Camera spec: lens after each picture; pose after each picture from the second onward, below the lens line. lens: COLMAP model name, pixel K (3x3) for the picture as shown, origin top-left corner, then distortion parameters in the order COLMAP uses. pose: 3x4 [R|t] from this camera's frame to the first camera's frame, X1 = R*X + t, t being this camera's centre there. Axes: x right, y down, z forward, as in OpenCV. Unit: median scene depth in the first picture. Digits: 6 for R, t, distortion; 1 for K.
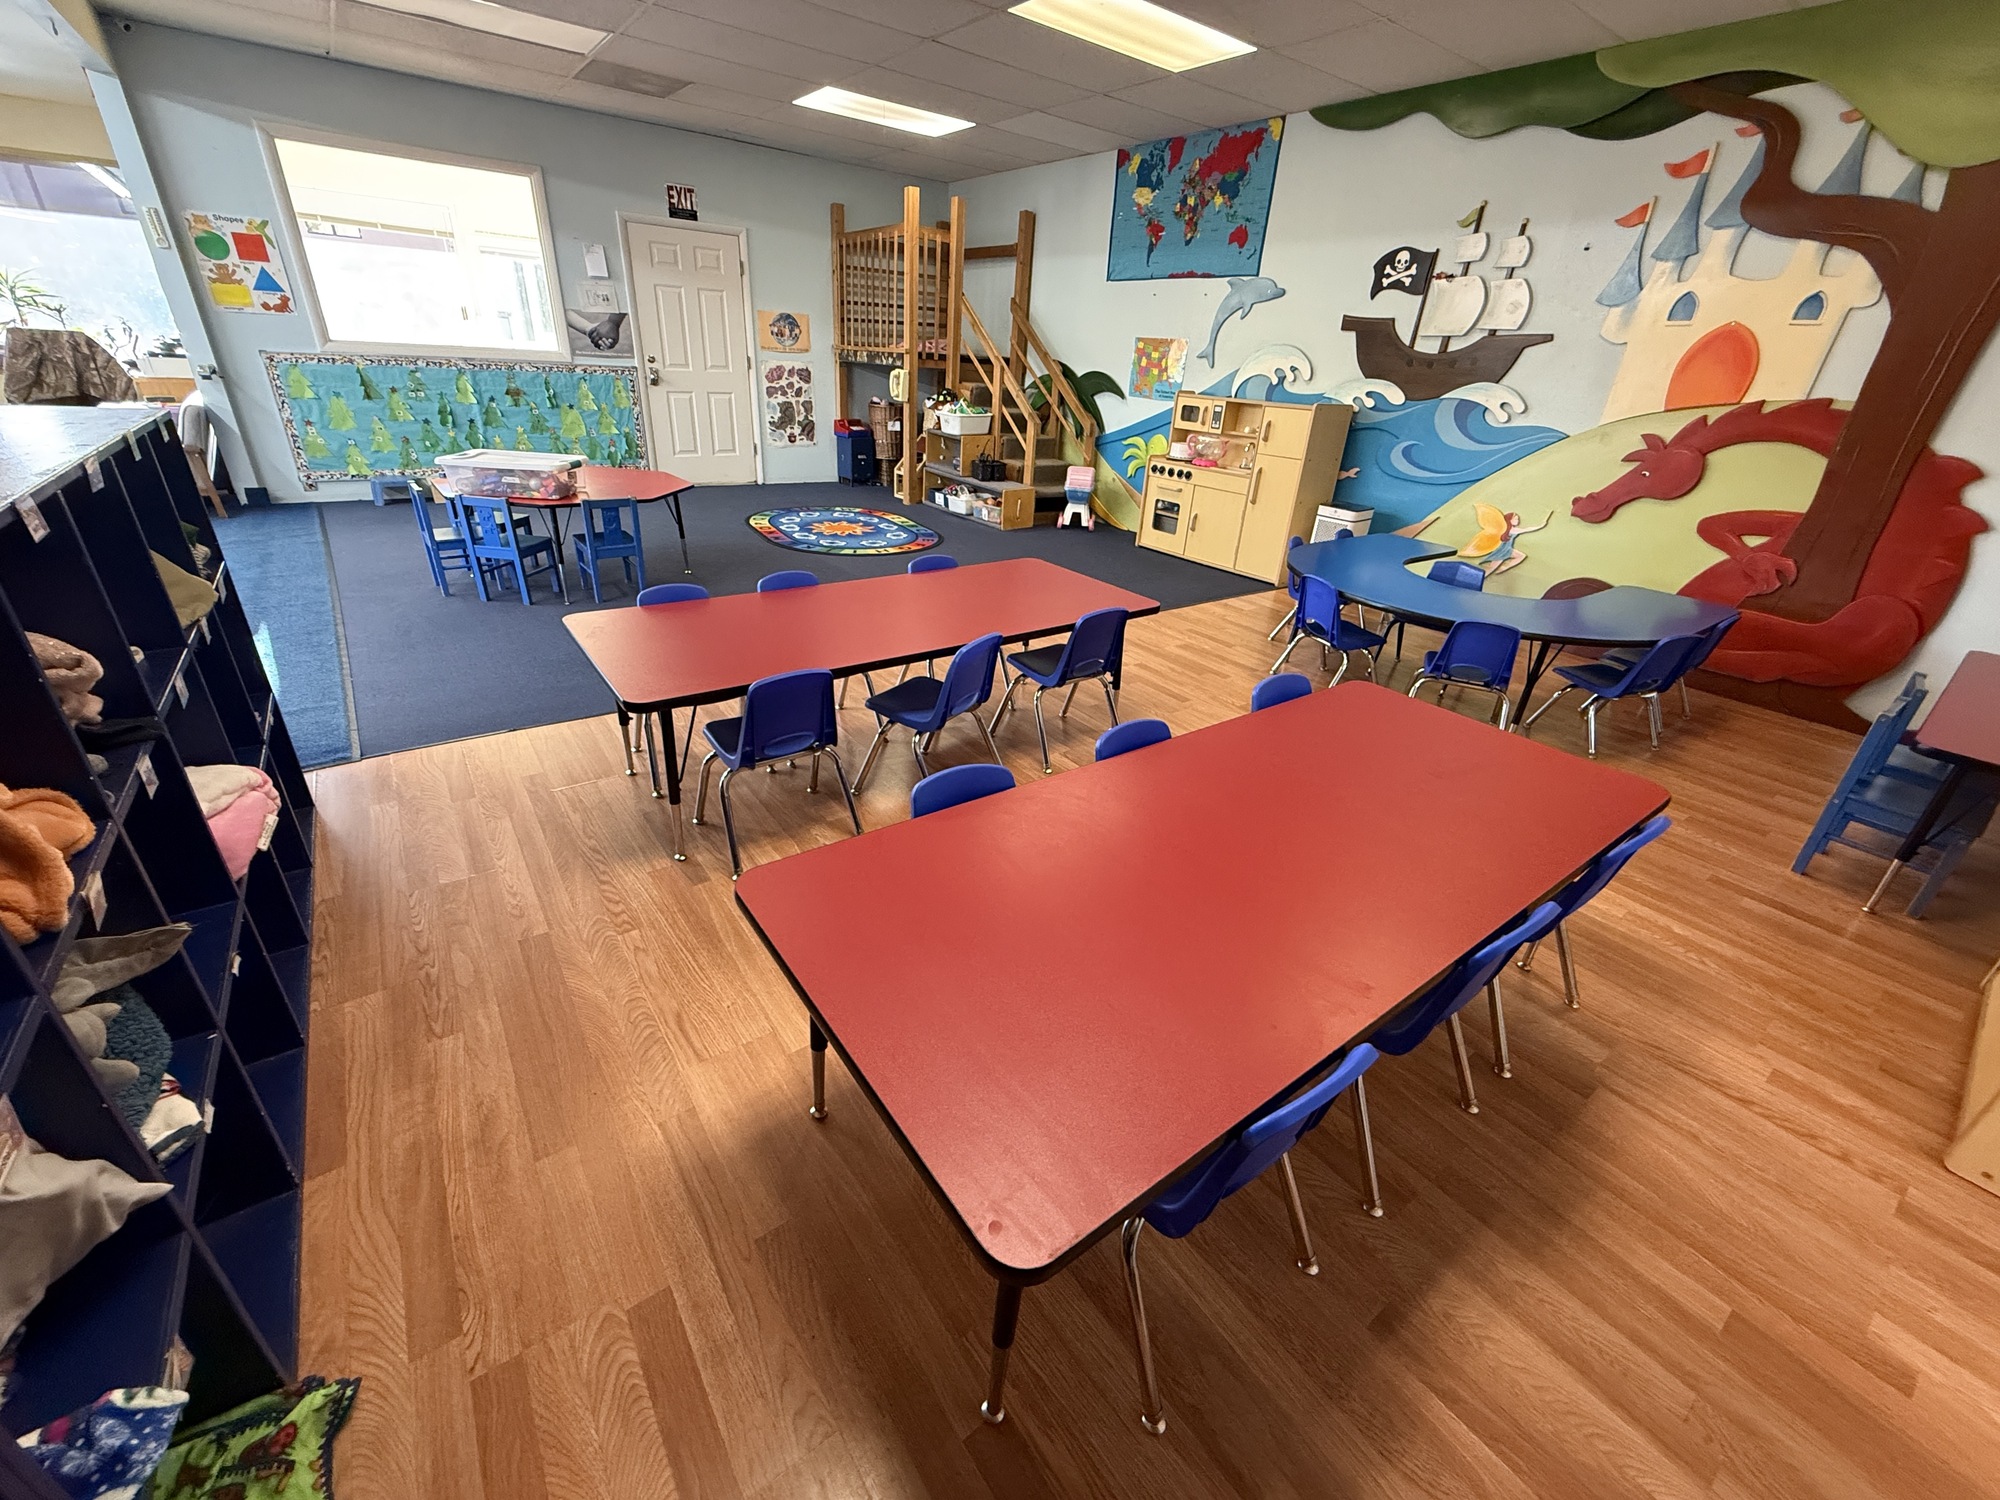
lens RADIAL K [[796.3, 0, 996.4], [0, 796.3, 747.7], [0, 0, 1]] dist [-0.000035, -0.000130]
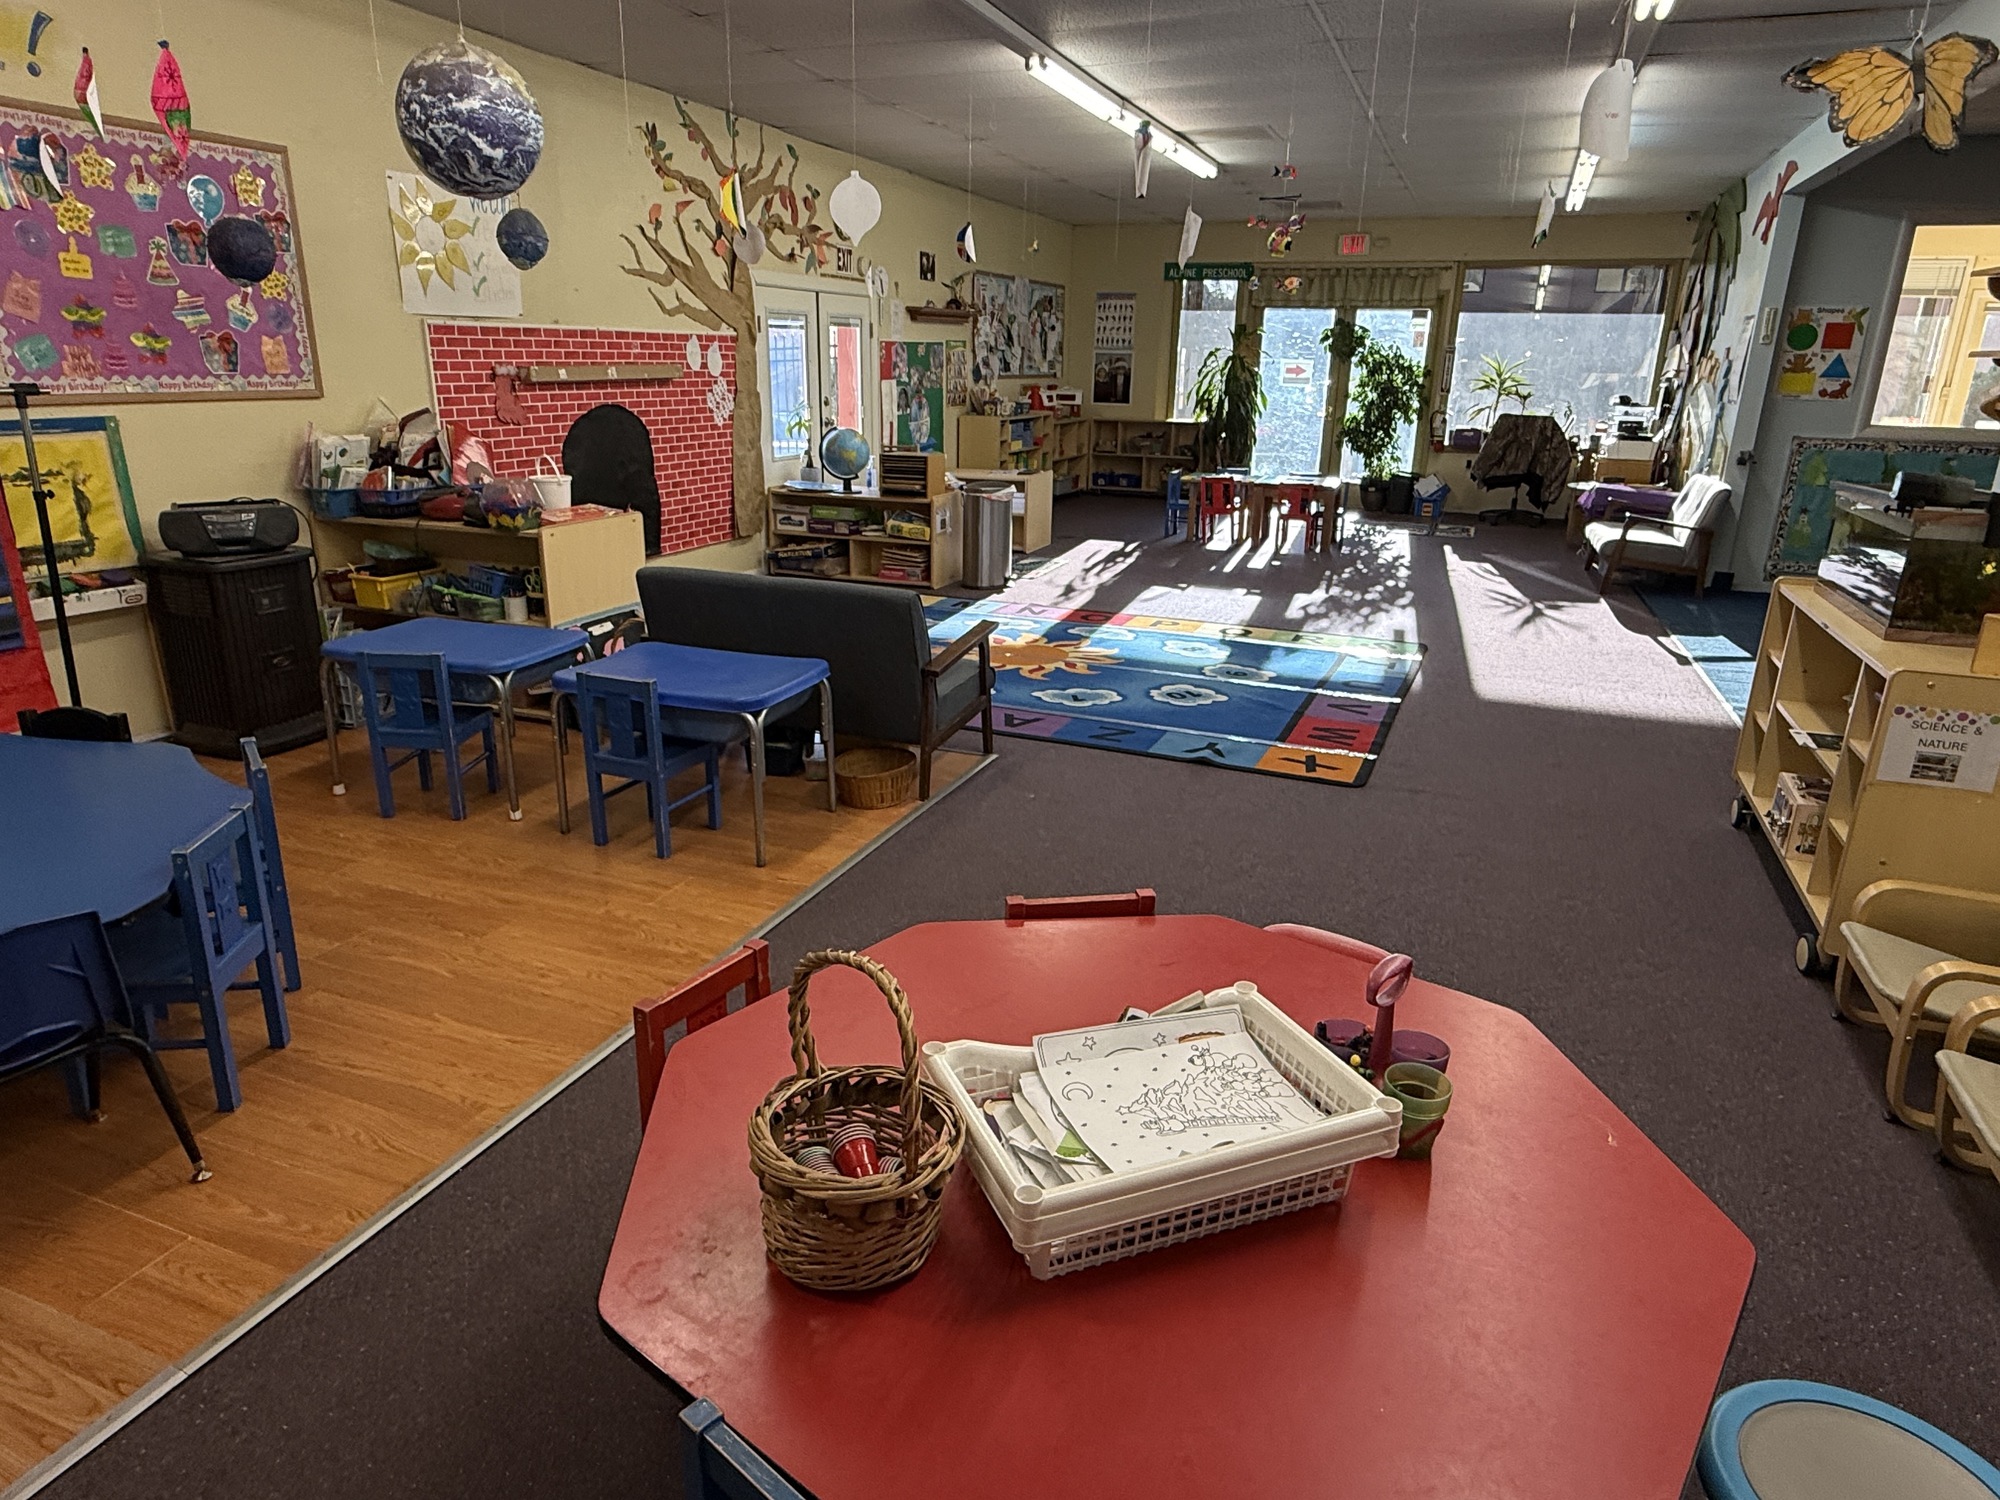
lens RADIAL K [[1224.5, 0, 989.6], [0, 1224.5, 748.3], [0, 0, 1]] dist [-0.002515, 0.003676]
pose [[0.523395, 0.212125, -0.825264, -0.150965], [-0.369663, 0.929156, 0.004383, 0.185606], [0.767729, 0.302776, 0.564730, -0.429177]]
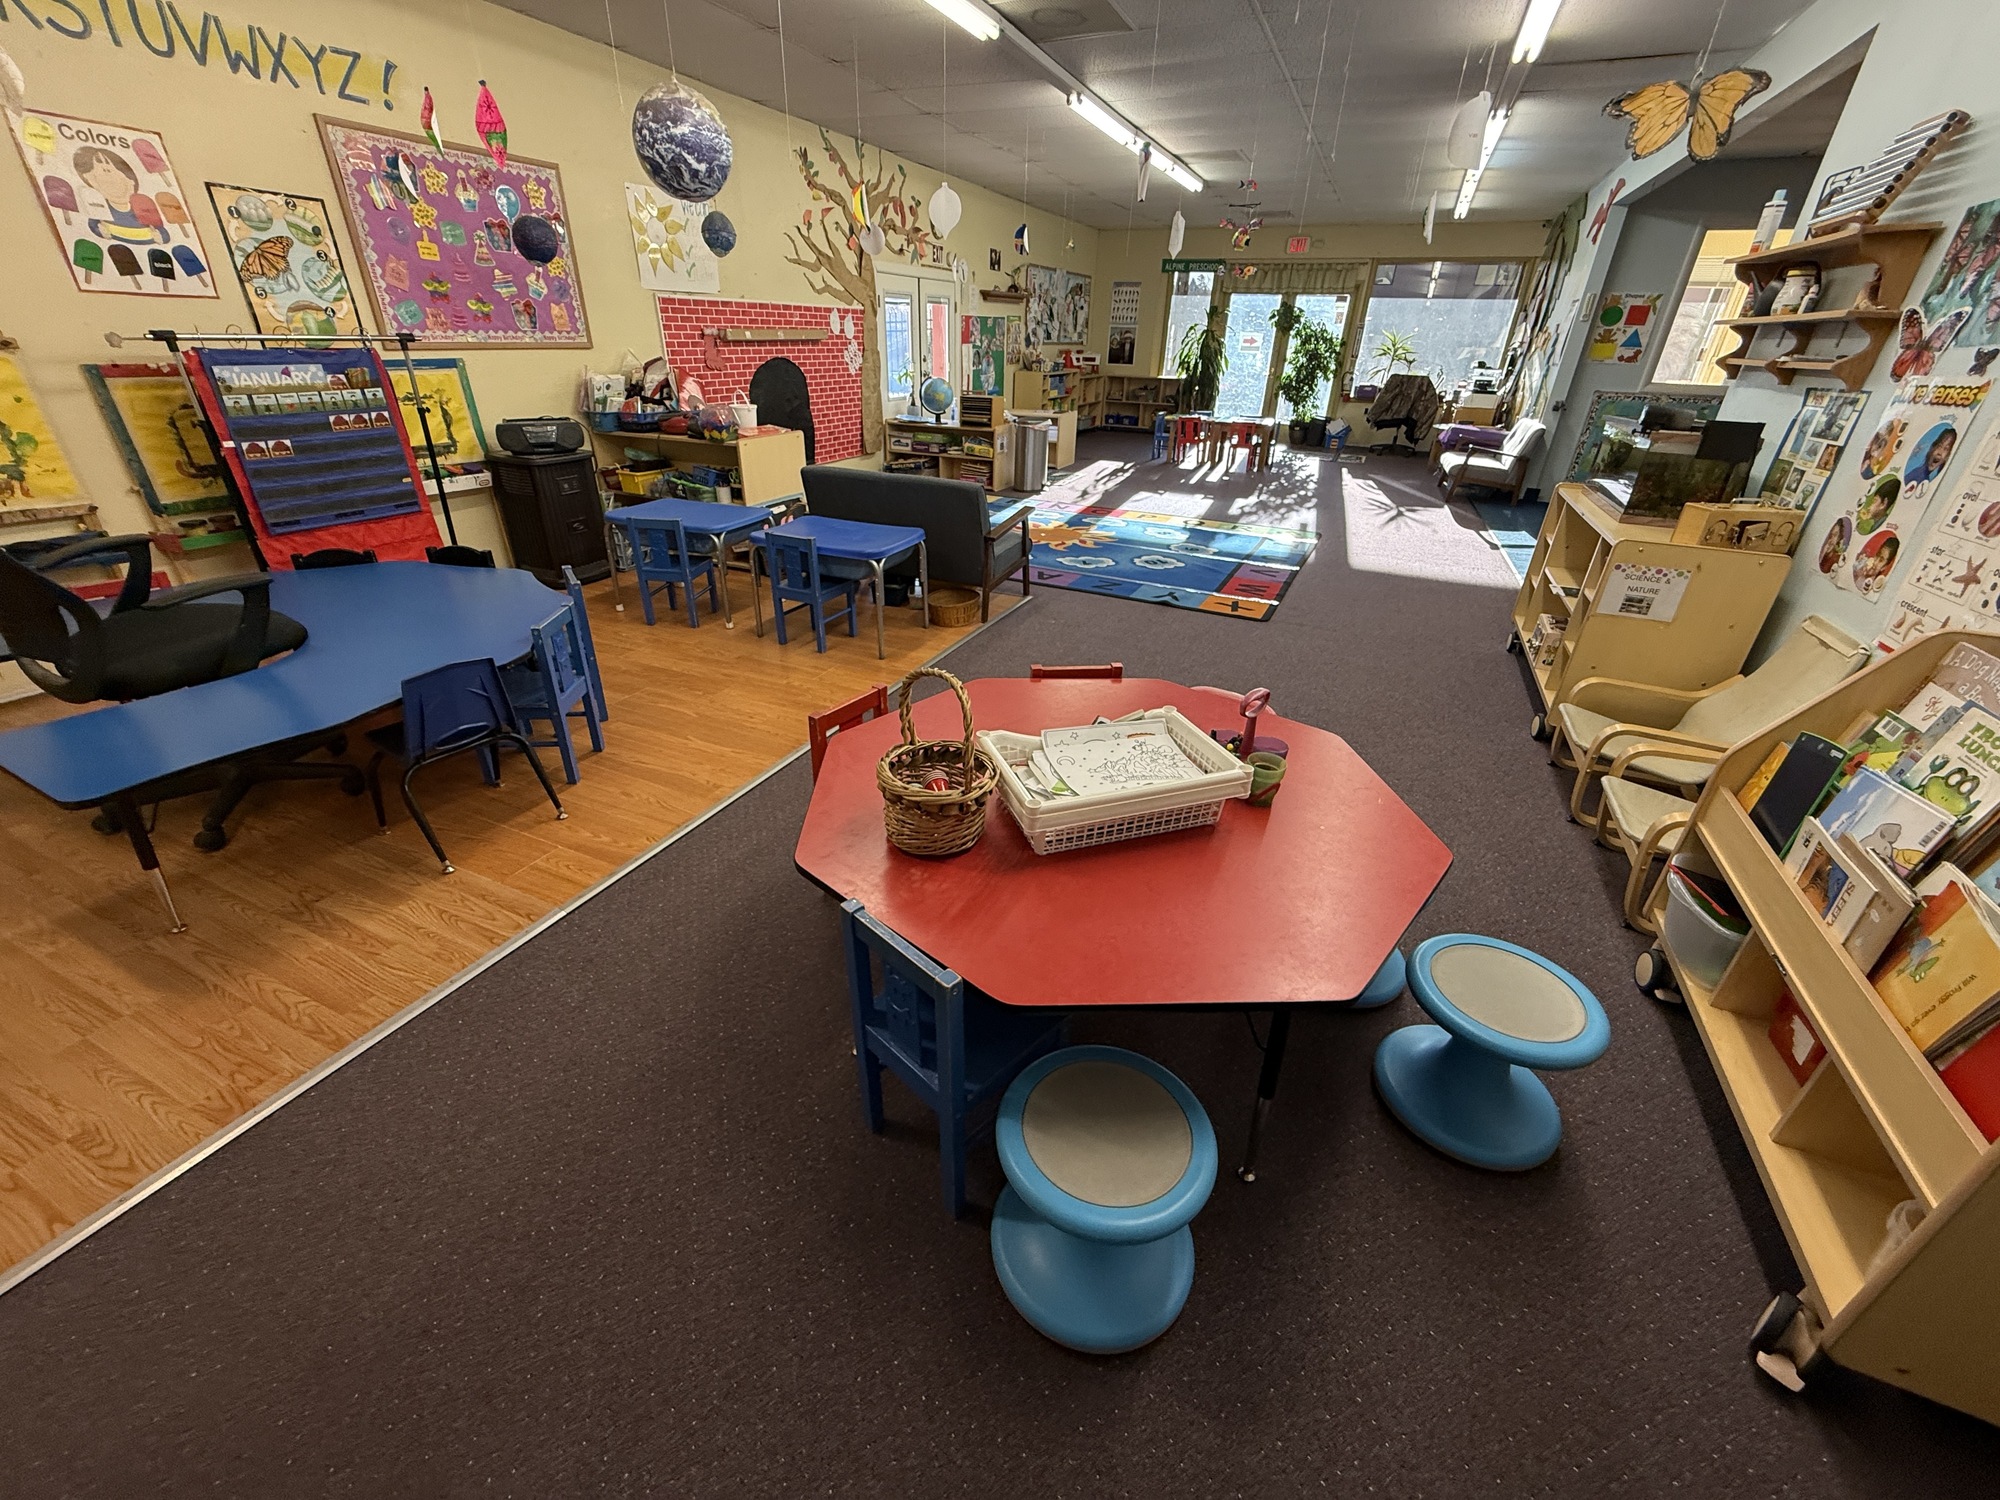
lens RADIAL K [[796.3, 0, 996.9], [0, 796.3, 744.9], [0, 0, 1]] dist [-0.000035, -0.000130]
pose [[0.483678, 0.361495, -0.797105, -0.123140], [-0.388775, 0.904681, 0.174375, 0.200879], [0.784162, 0.225553, 0.578115, -0.435290]]
